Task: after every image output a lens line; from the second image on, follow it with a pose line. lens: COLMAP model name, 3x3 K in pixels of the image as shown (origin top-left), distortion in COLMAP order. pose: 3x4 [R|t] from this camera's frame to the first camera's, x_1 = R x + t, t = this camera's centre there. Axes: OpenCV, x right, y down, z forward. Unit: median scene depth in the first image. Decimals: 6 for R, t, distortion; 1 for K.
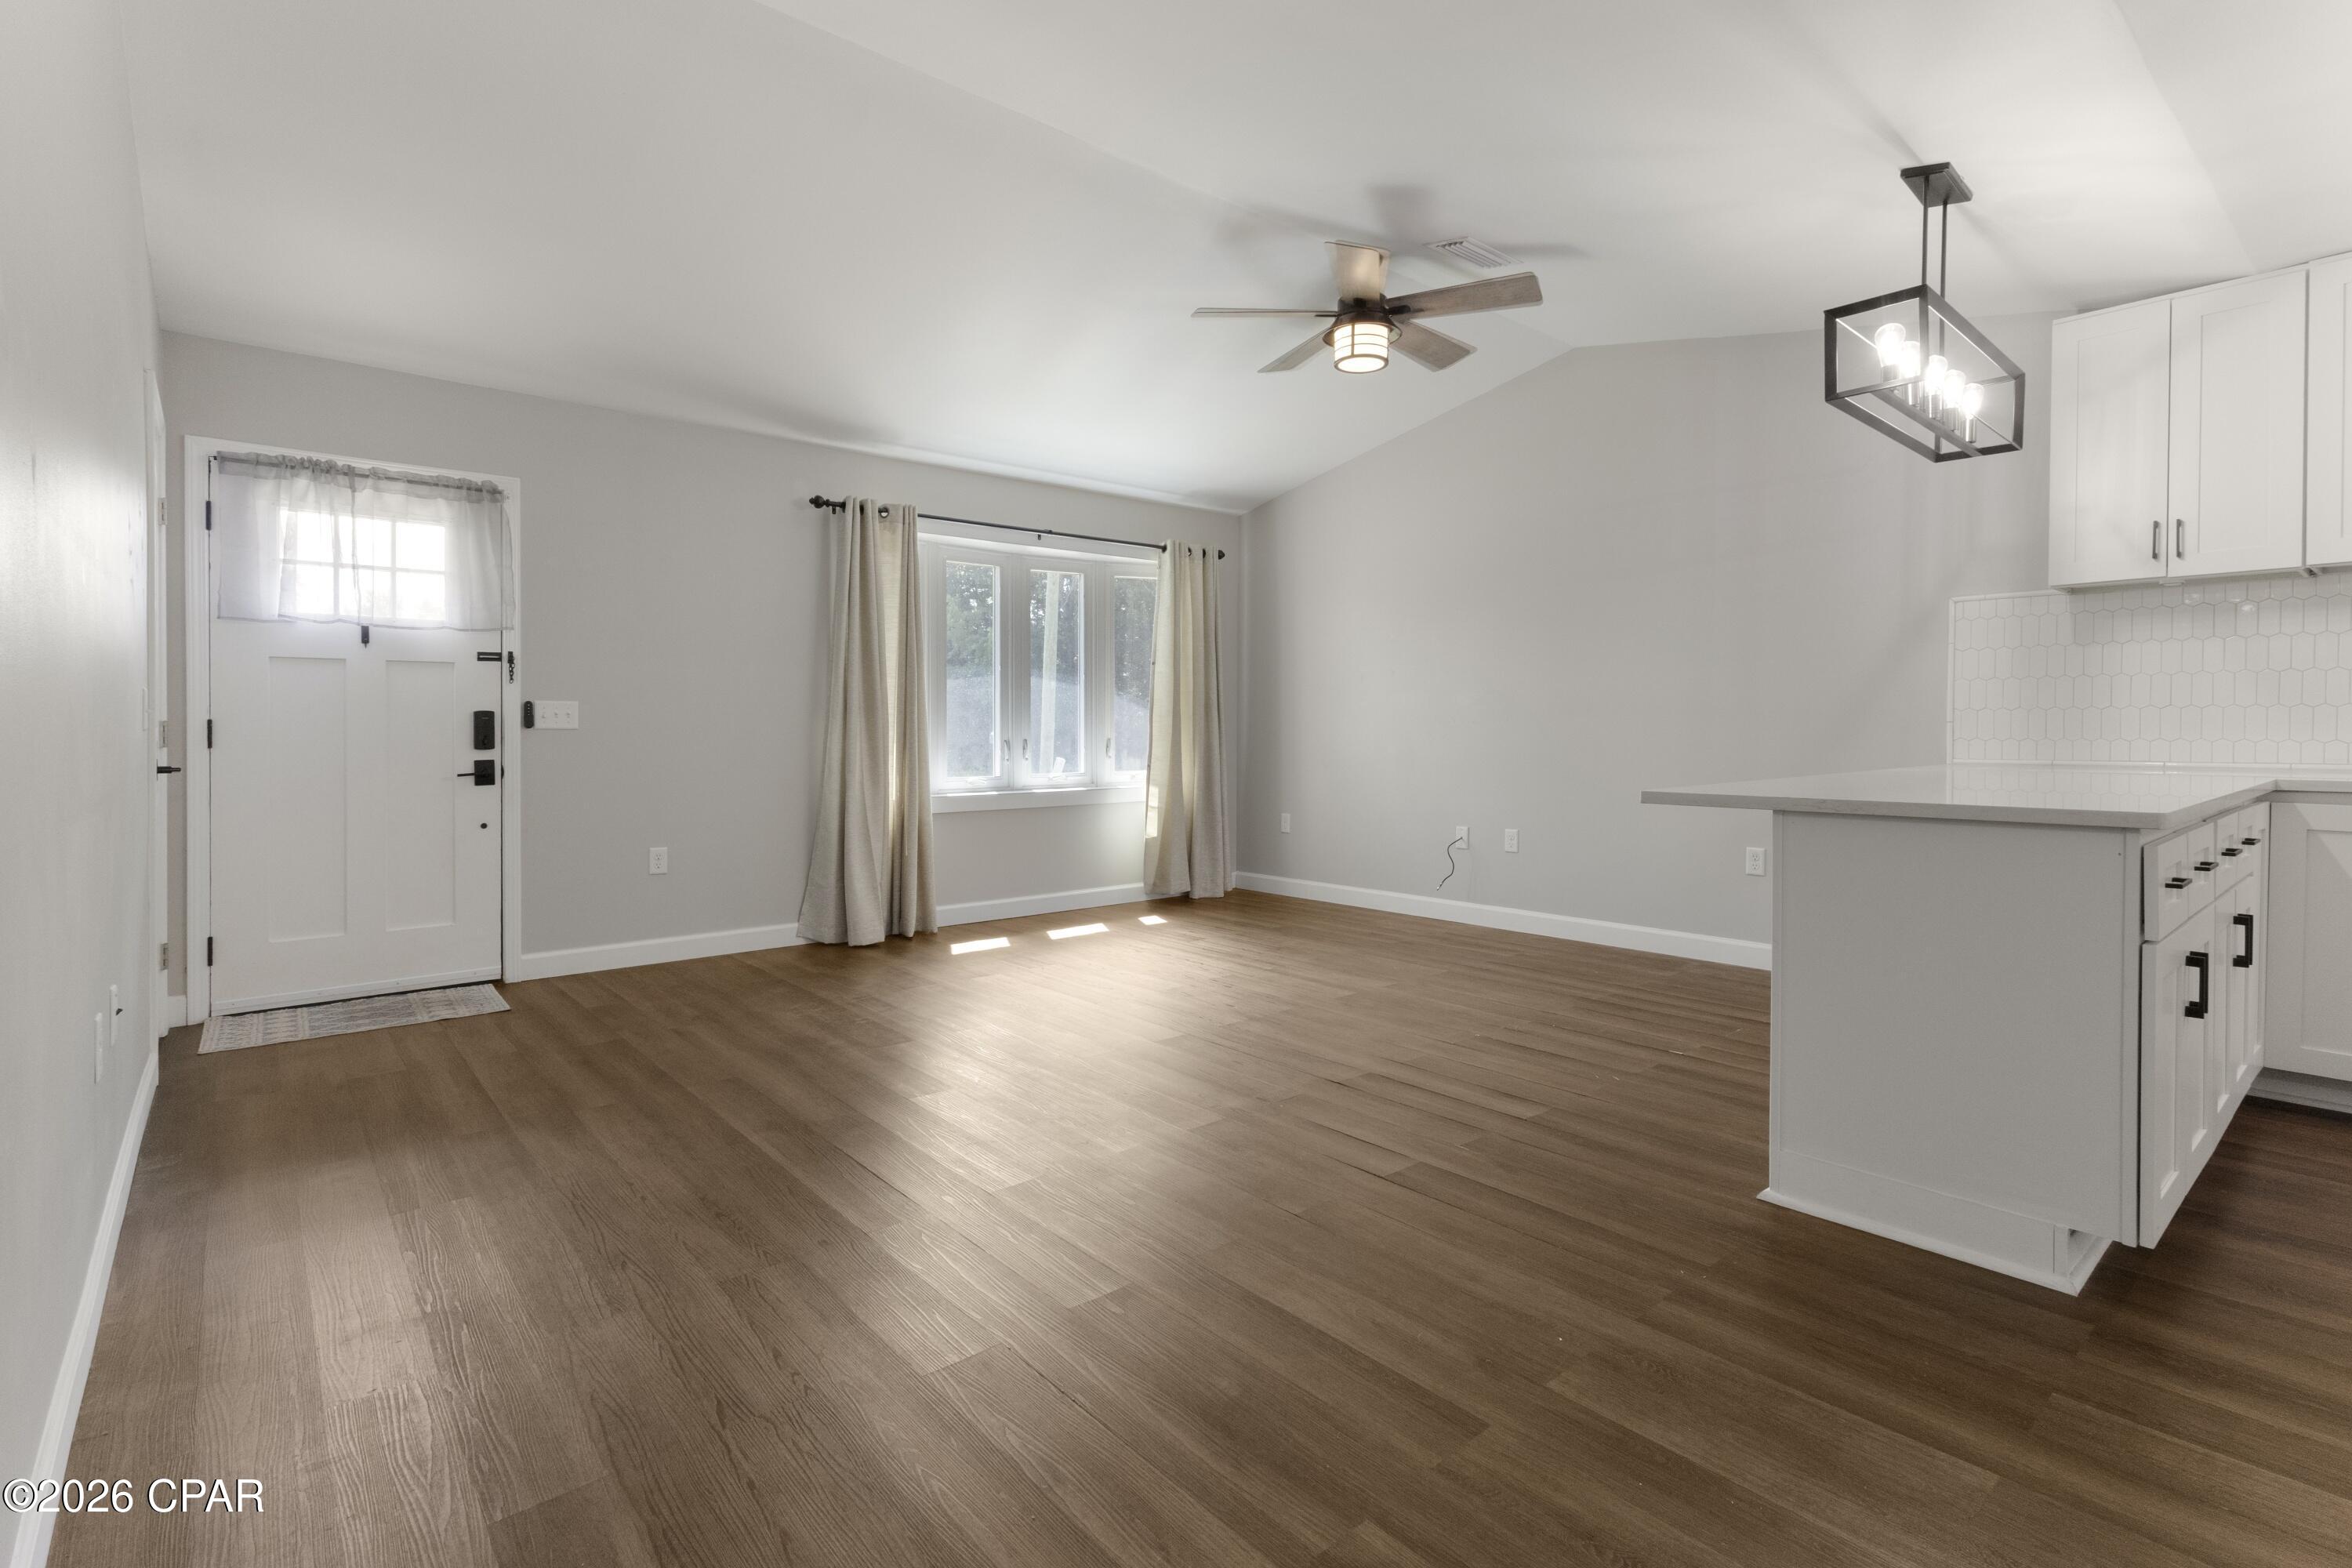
lens RADIAL K [[1110.0, 0, 1171.4], [0, 1110.0, 734.7], [0, 0, 1]] dist [0.001389, -0.000083]
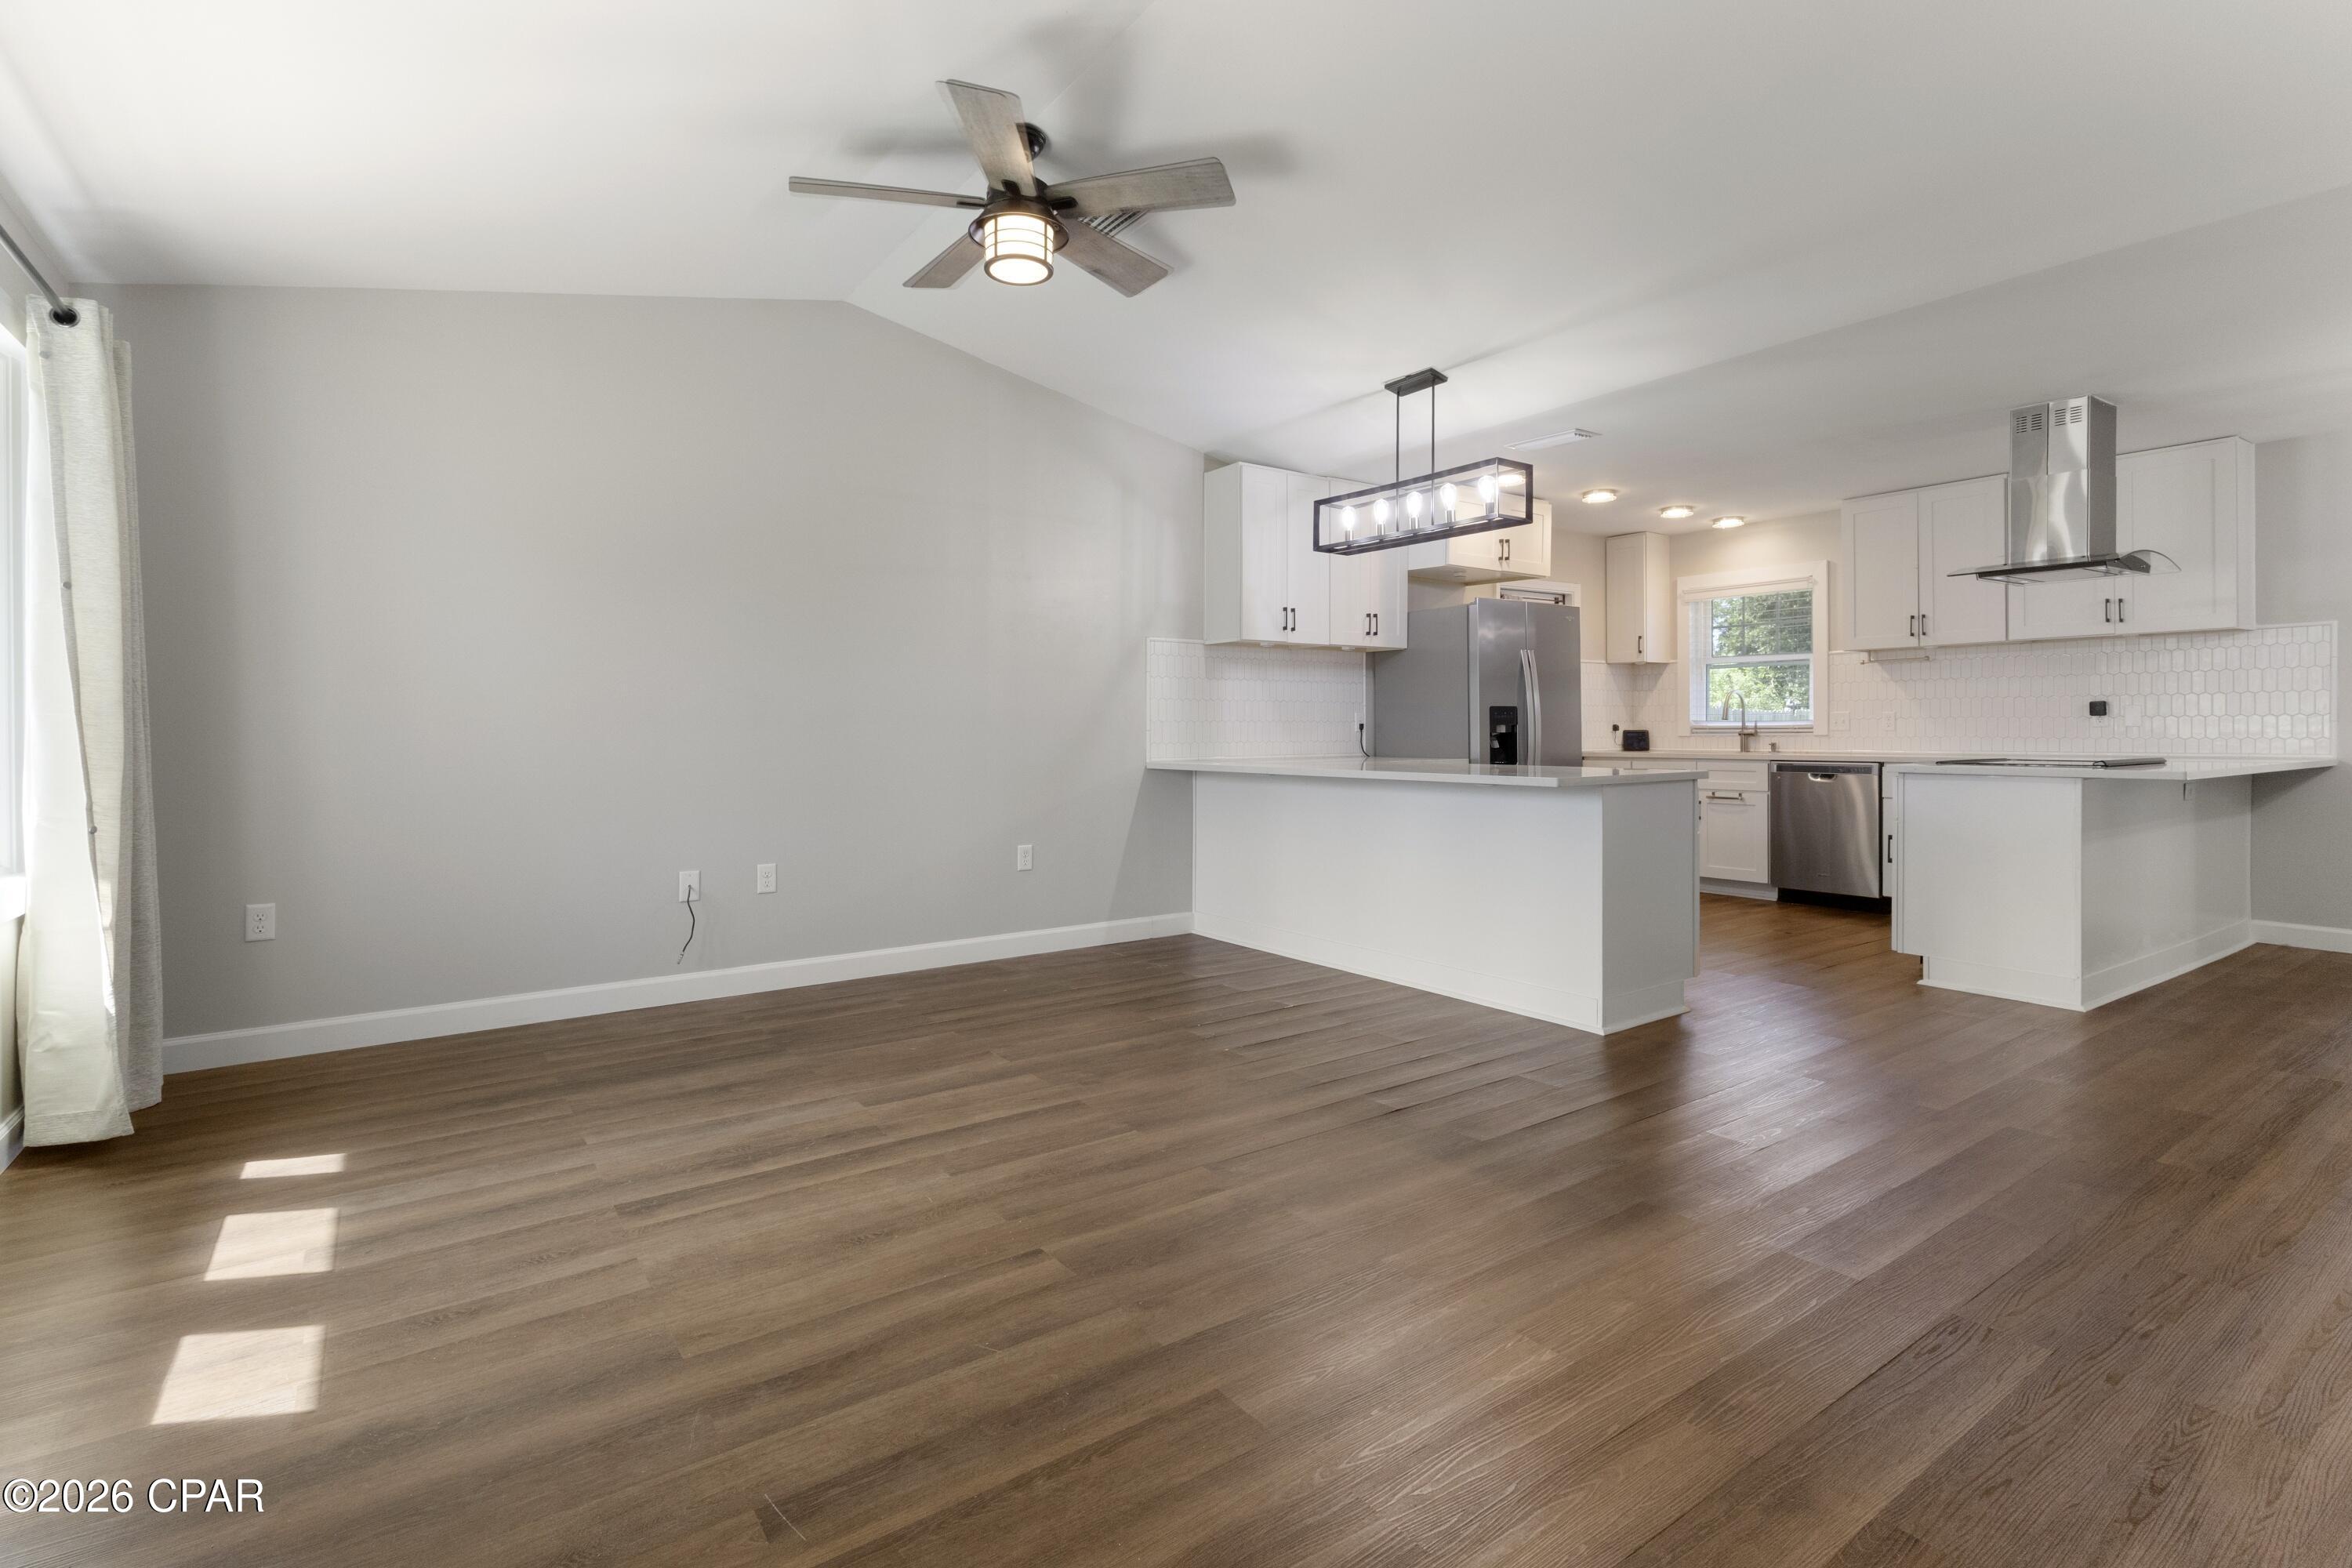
lens RADIAL K [[1109.5, 0, 1185.8], [0, 1109.5, 715.1], [0, 0, 1]] dist [0.009132, -0.000473]
pose [[0.095418, 0.025652, 0.995107, -0.631383], [0.015651, 0.999506, -0.027266, 0.006591], [-0.995314, 0.018176, 0.094970, 0.851312]]
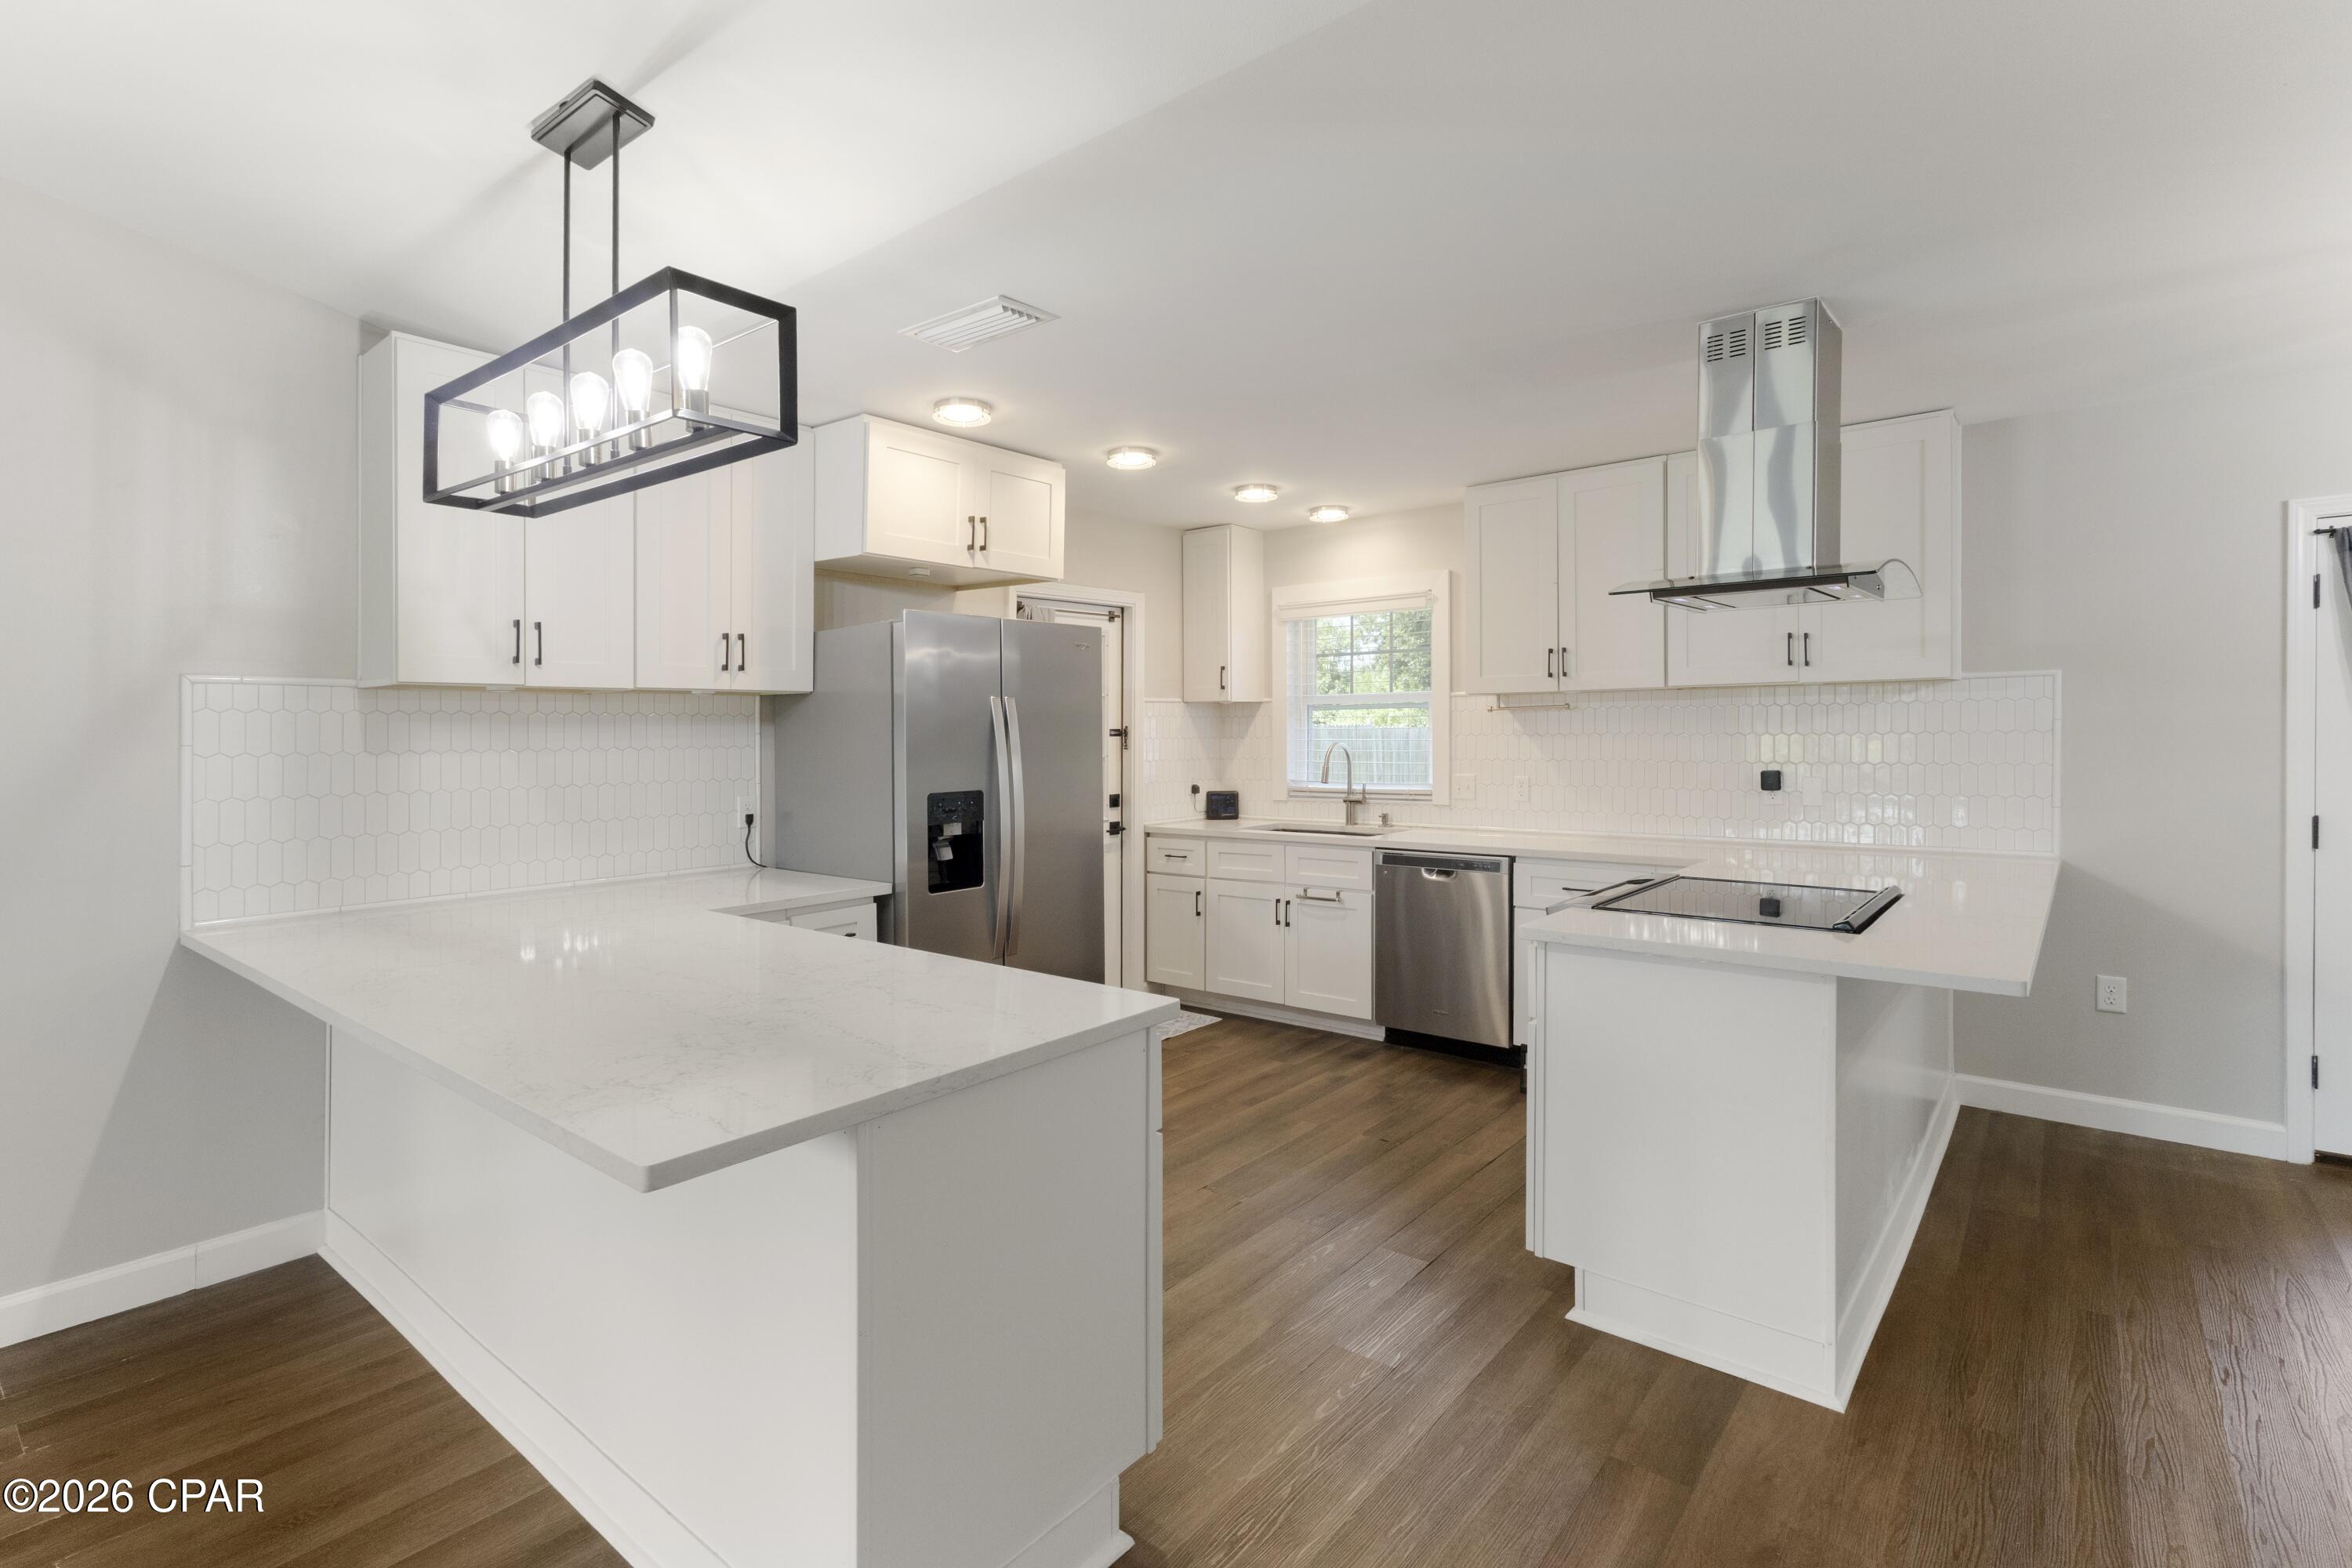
lens RADIAL K [[1110.0, 0, 1171.4], [0, 1110.0, 734.7], [0, 0, 1]] dist [0.001389, -0.000083]
pose [[-0.161713, 0.012440, 0.986759, -0.036152], [0.024048, 0.999673, -0.008662, -0.071241], [-0.986545, 0.022329, -0.161960, 0.549152]]
